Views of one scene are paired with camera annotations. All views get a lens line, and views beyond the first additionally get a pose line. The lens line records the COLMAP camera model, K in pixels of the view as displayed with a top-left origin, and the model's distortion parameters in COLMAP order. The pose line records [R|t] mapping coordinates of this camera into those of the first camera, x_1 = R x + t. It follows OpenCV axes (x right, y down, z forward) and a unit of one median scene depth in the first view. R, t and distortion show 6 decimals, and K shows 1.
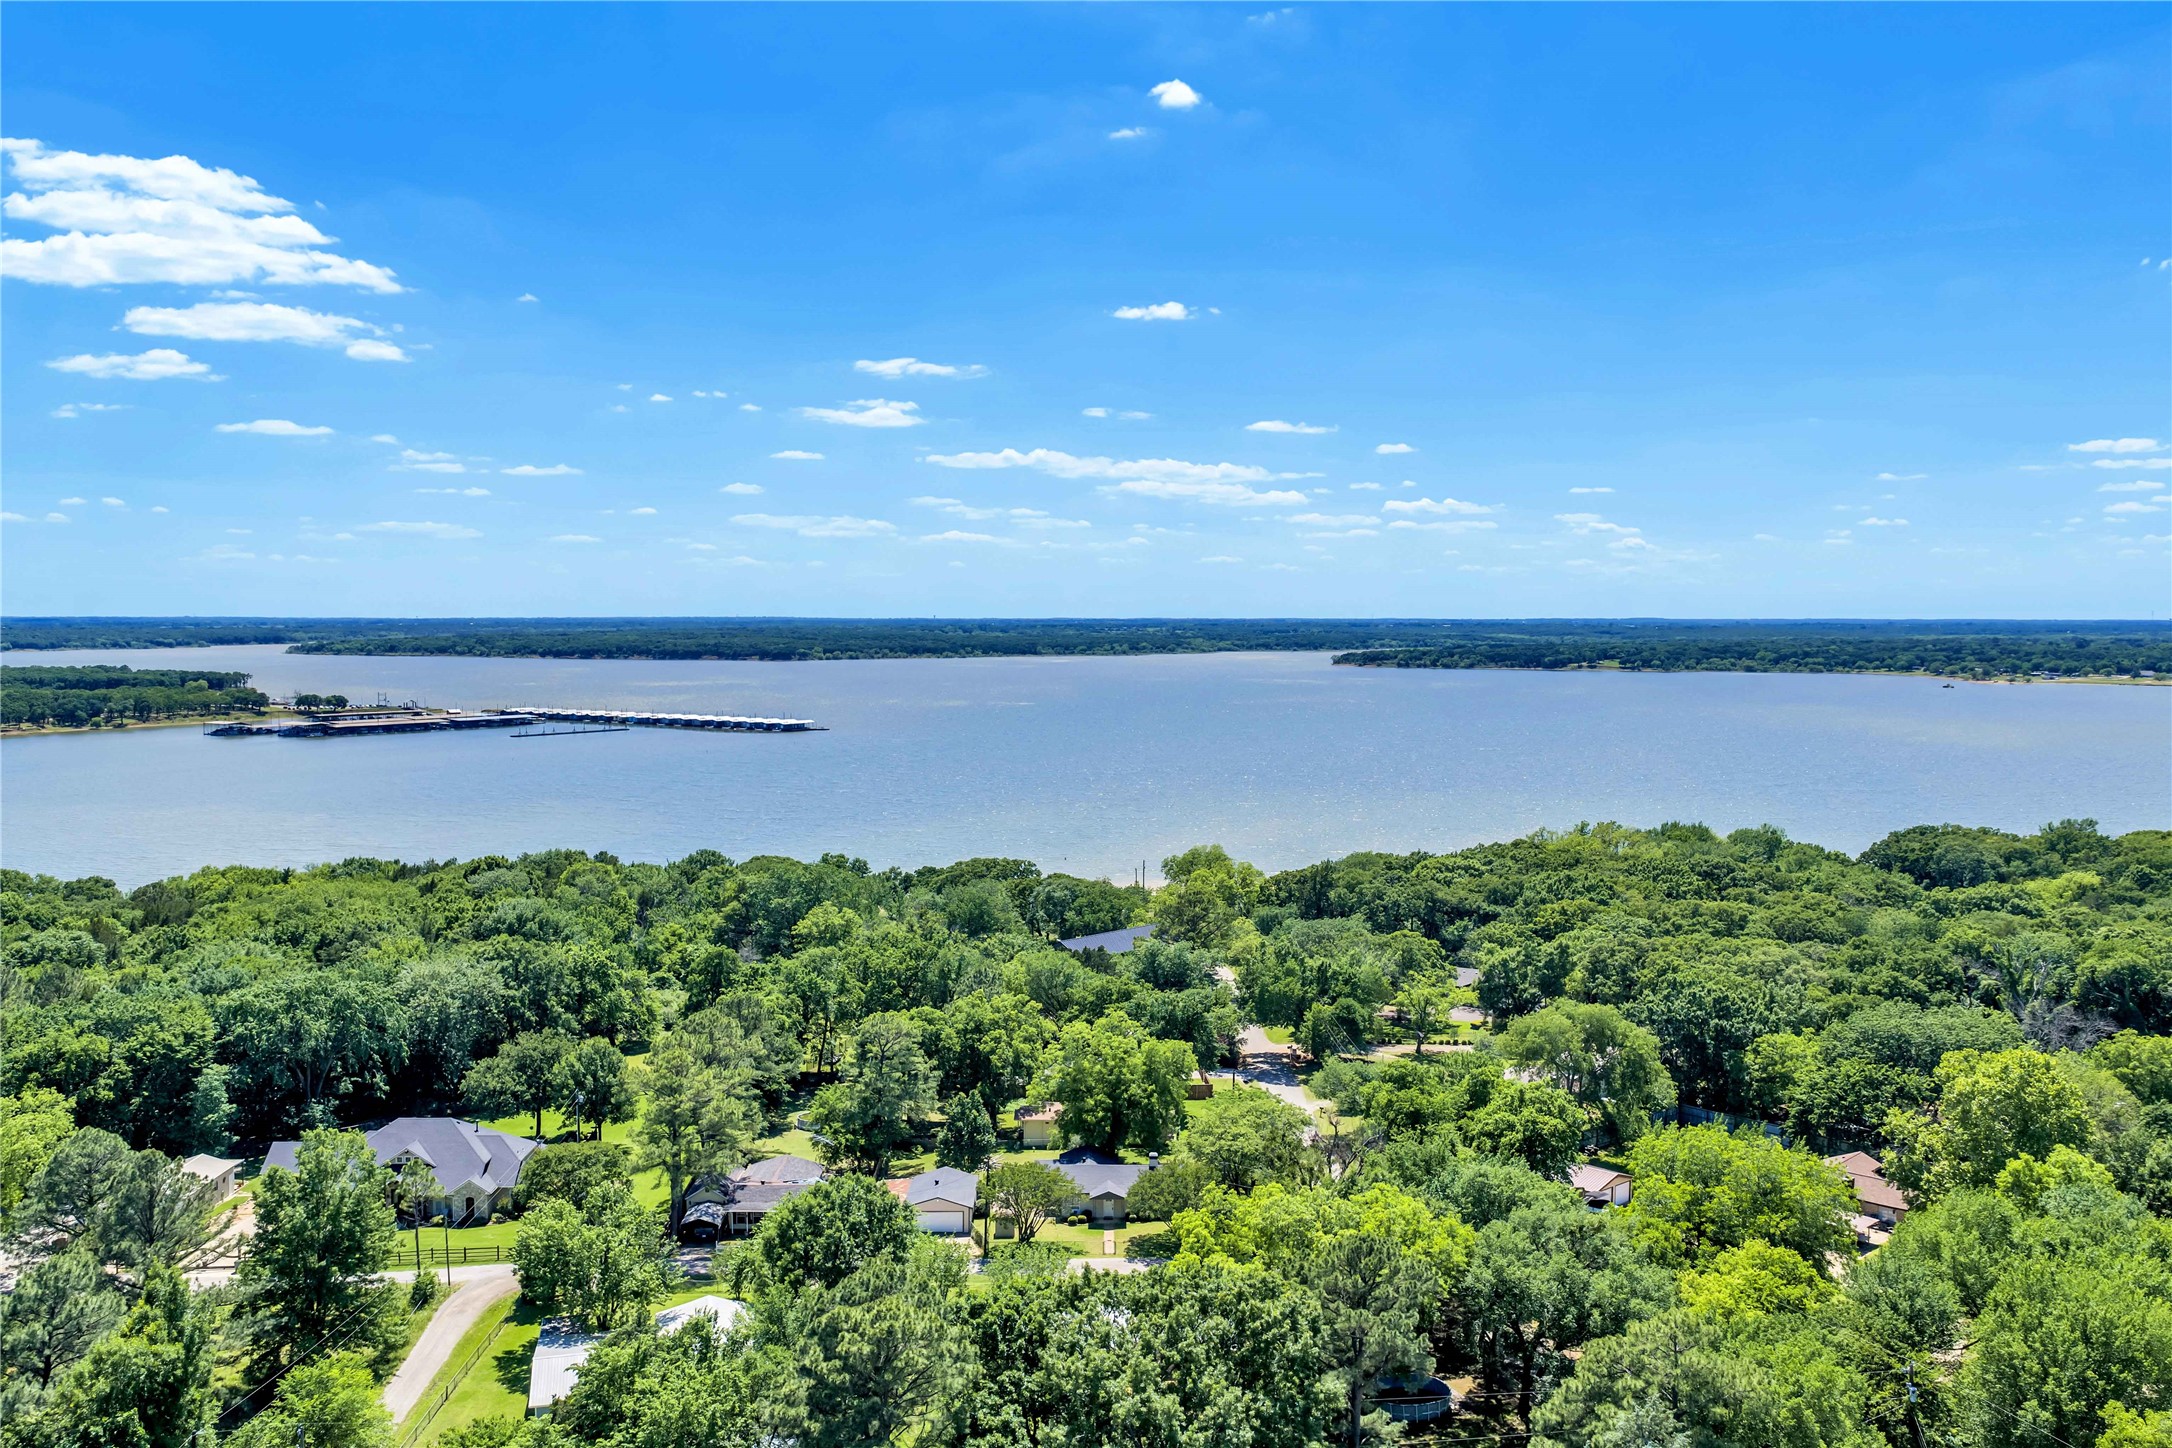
lens RADIAL K [[1787.1, 0, 1086.0], [0, 1787.1, 724.0], [0, 0, 1]] dist [0.049313, -0.128711]
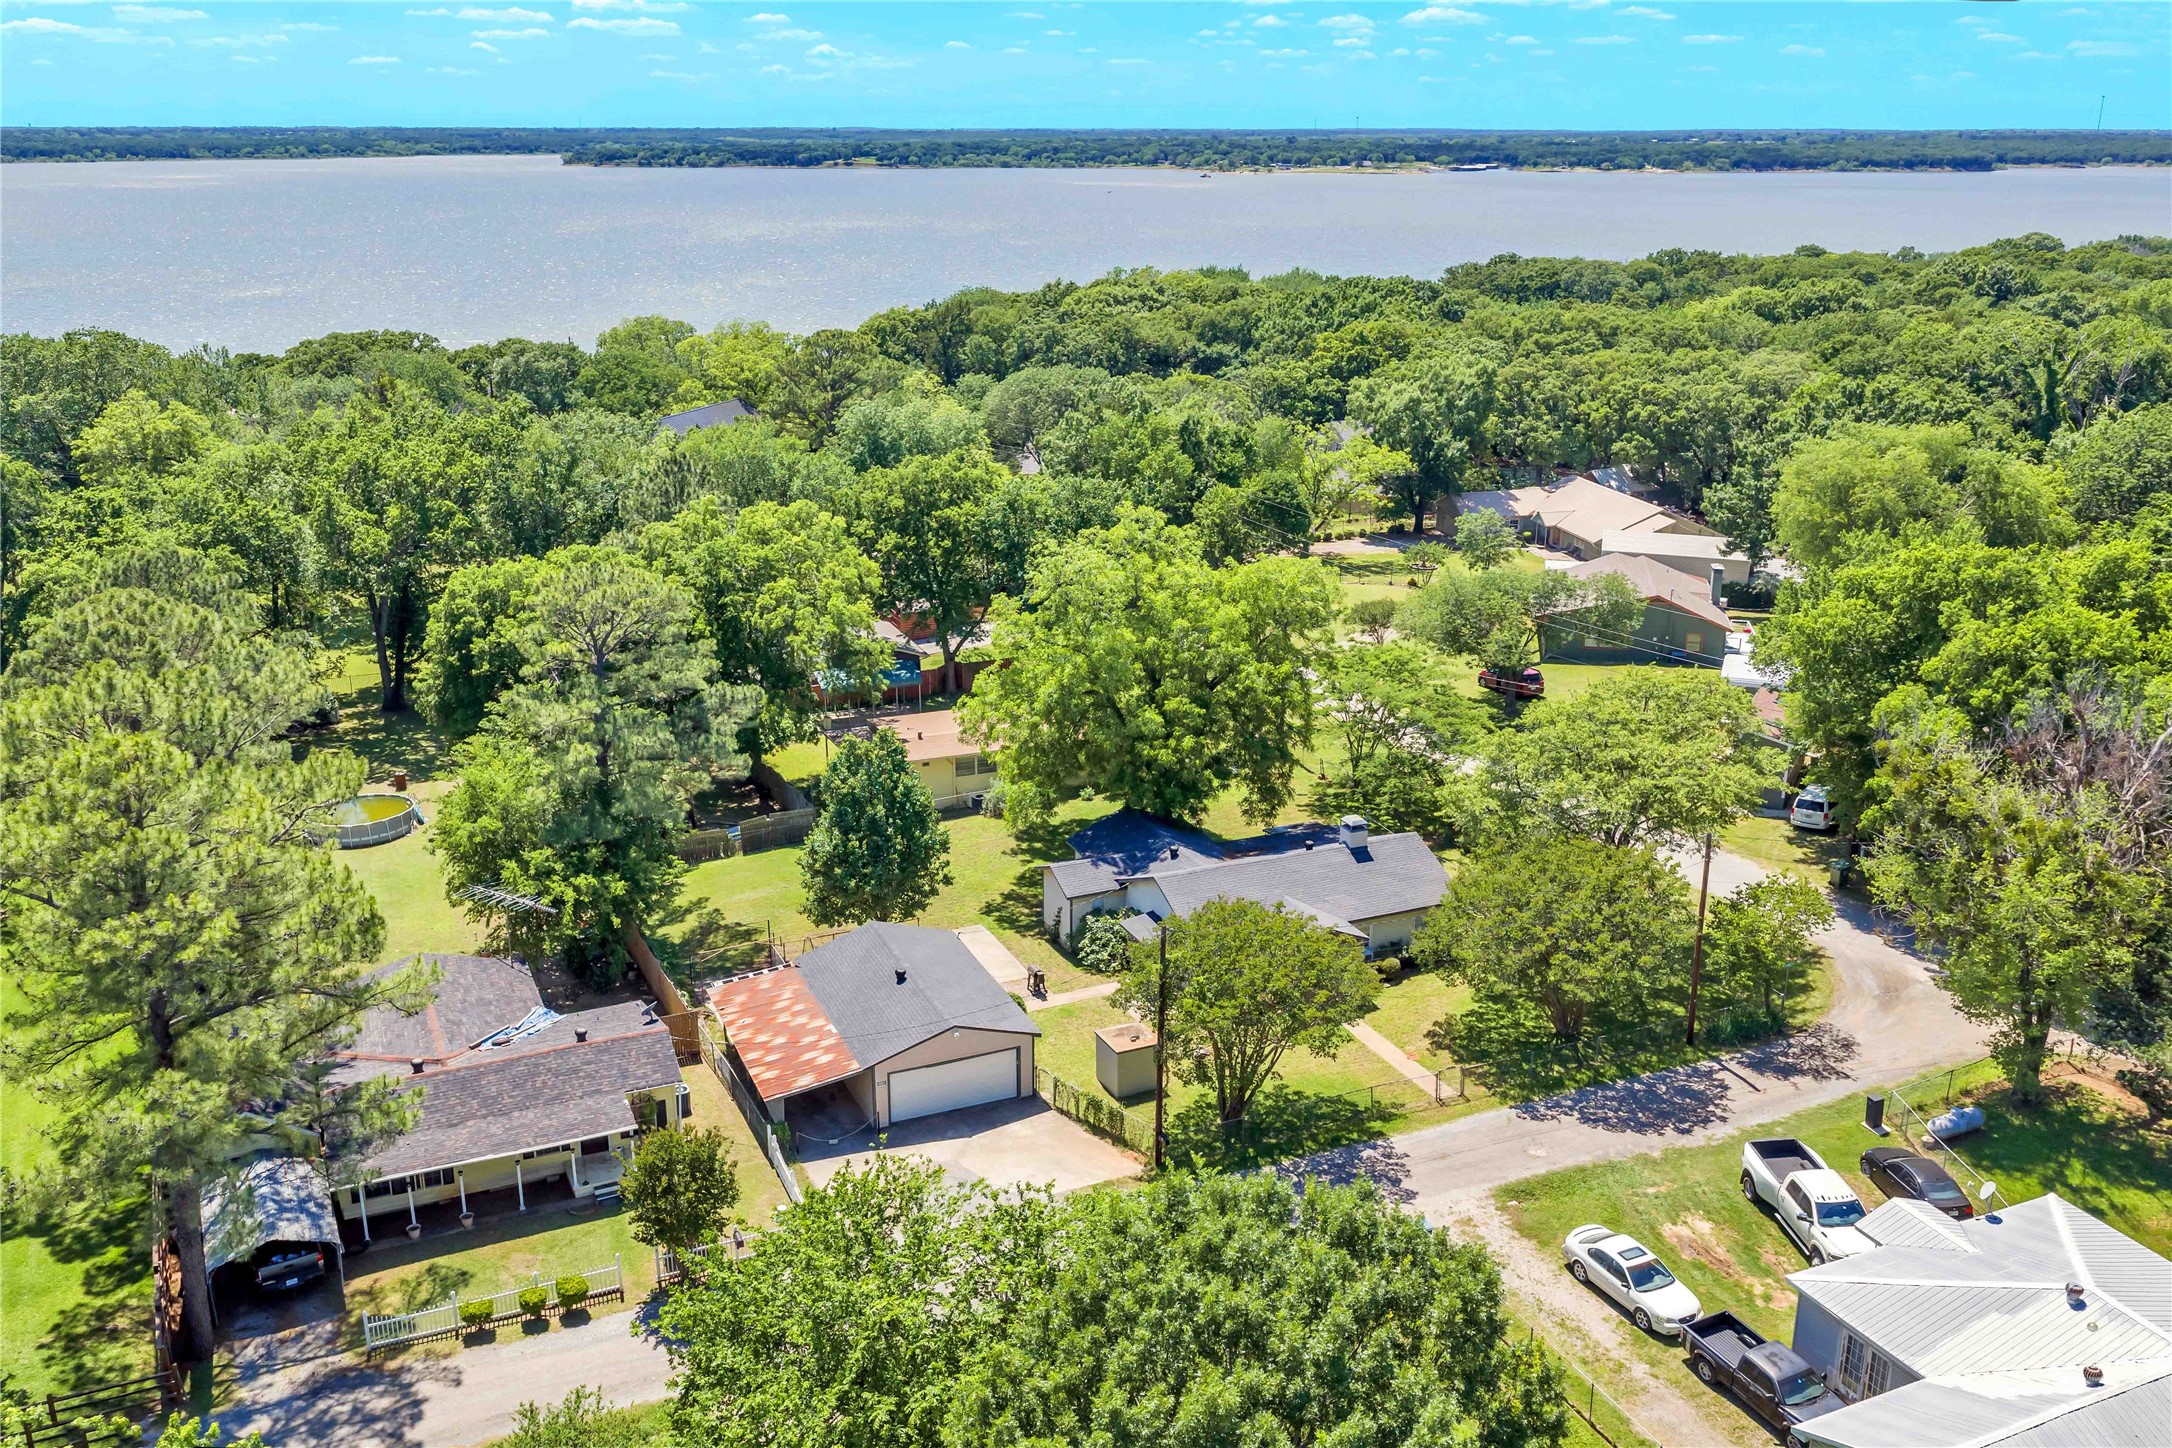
lens RADIAL K [[1823.1, 0, 1096.9], [0, 1823.1, 725.4], [0, 0, 1]] dist [0.010443, -0.015705]
pose [[0.913469, -0.125480, 0.387077, -0.114331], [0.021501, 0.964821, 0.262028, 0.062698], [-0.406339, -0.231031, 0.884032, 0.395313]]
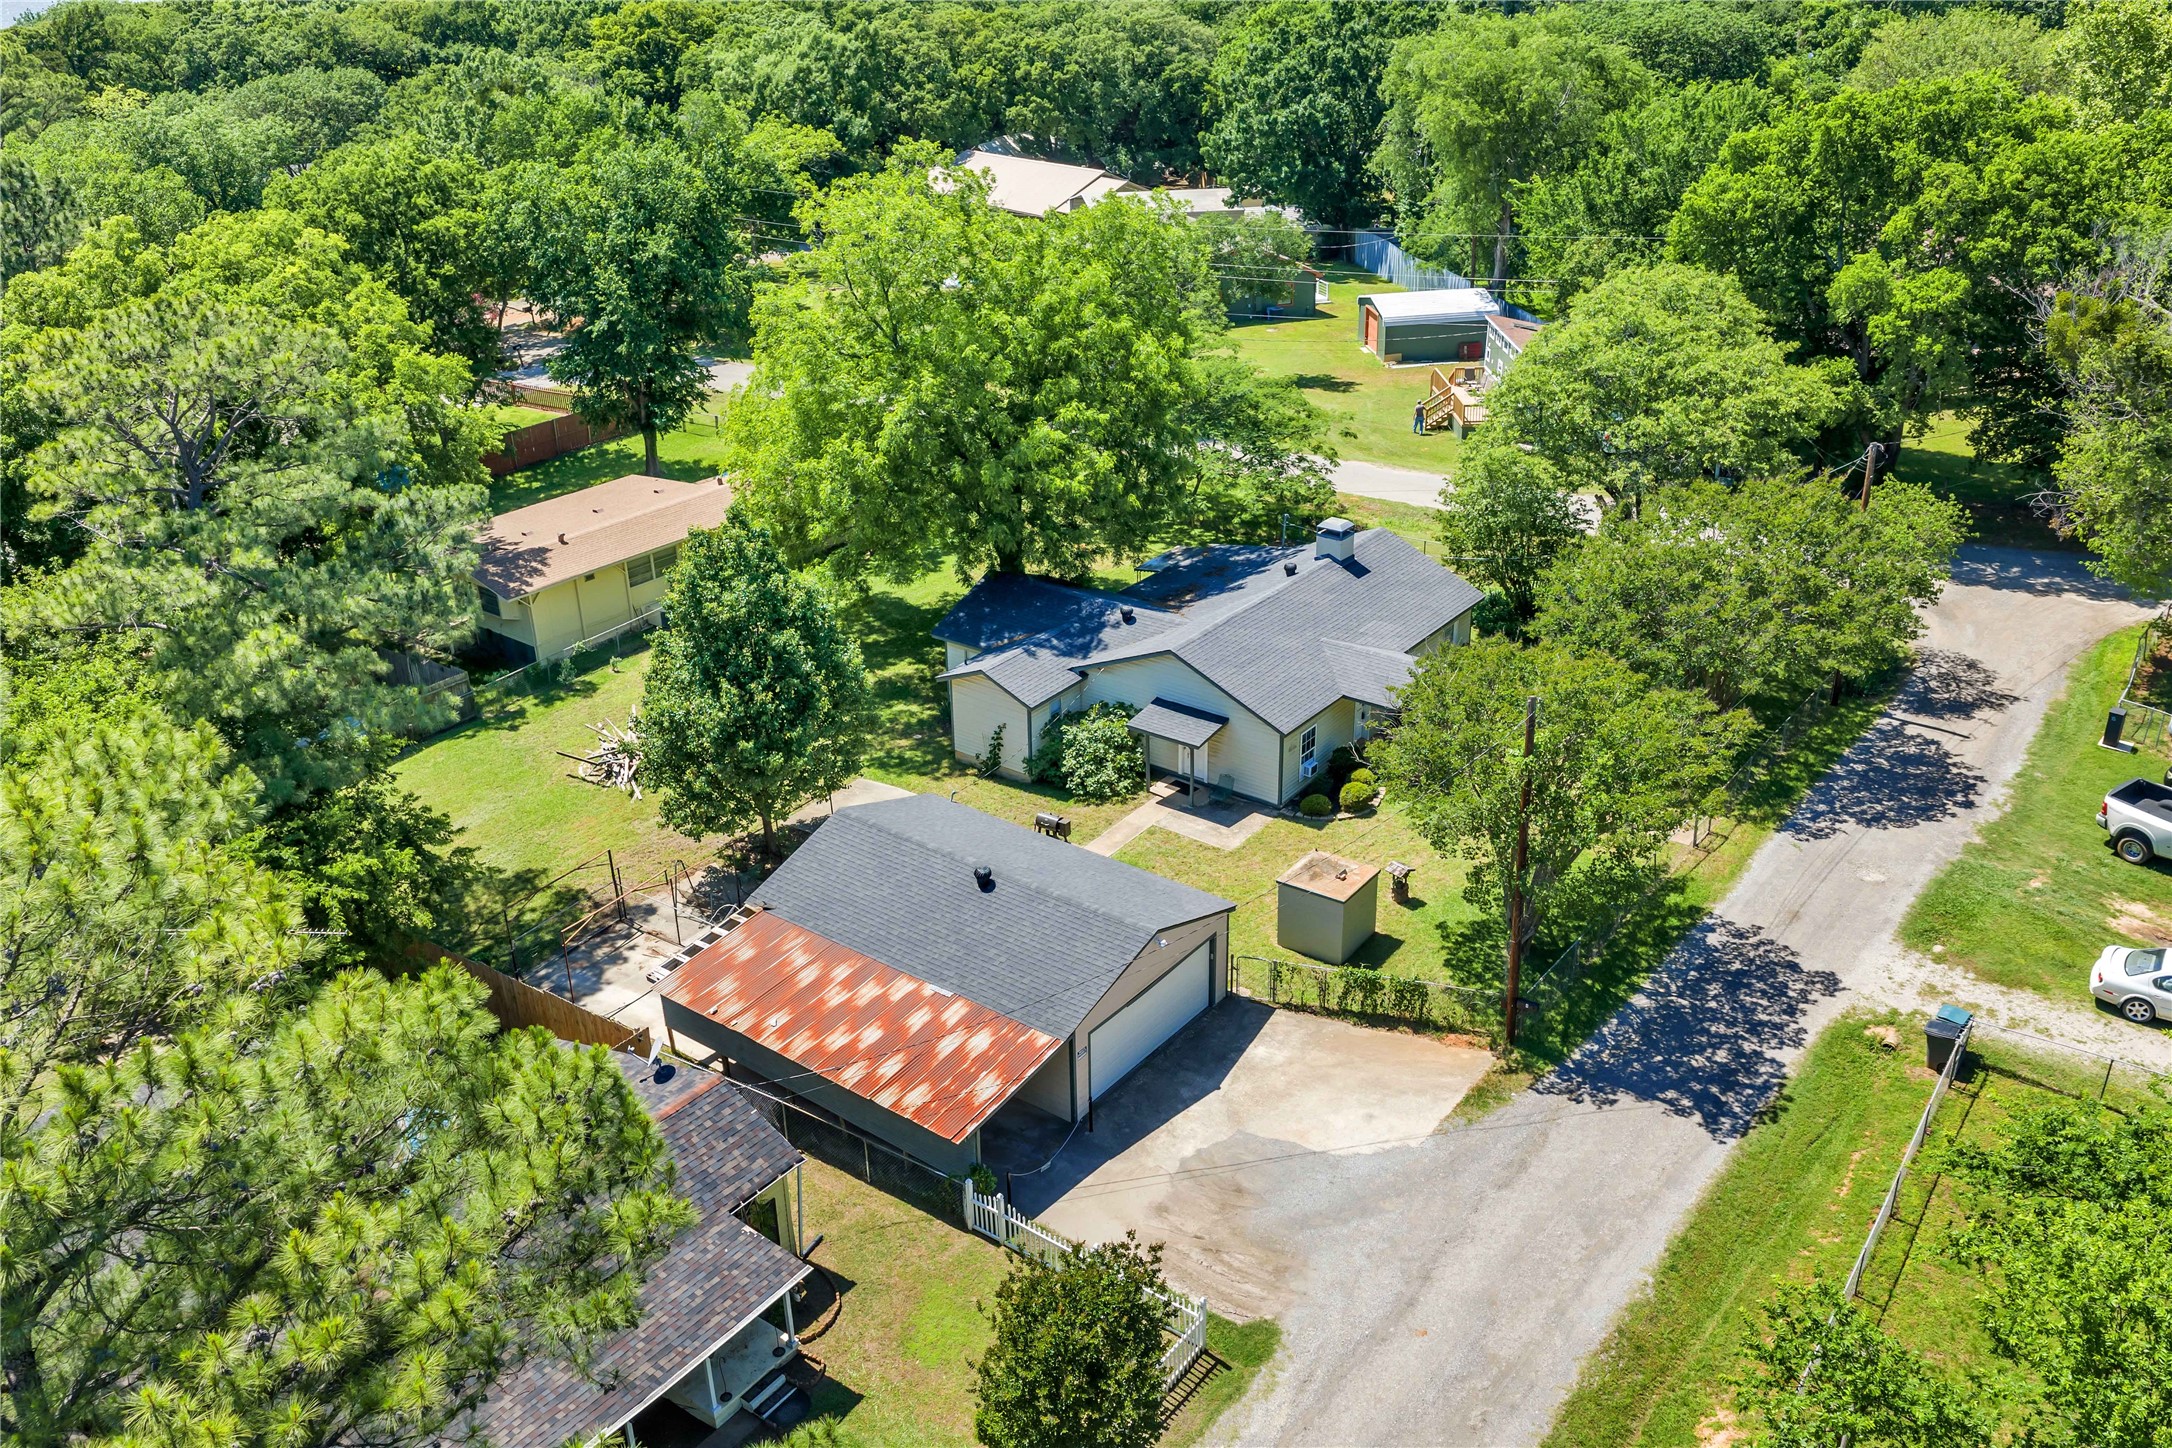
lens RADIAL K [[1794.0, 0, 1089.3], [0, 1794.0, 711.6], [0, 0, 1]] dist [0.003480, -0.000379]
pose [[0.596824, -0.354307, 0.719908, -0.145161], [0.058645, 0.914087, 0.401255, 0.084888], [-0.800226, -0.197259, 0.566327, 0.519598]]
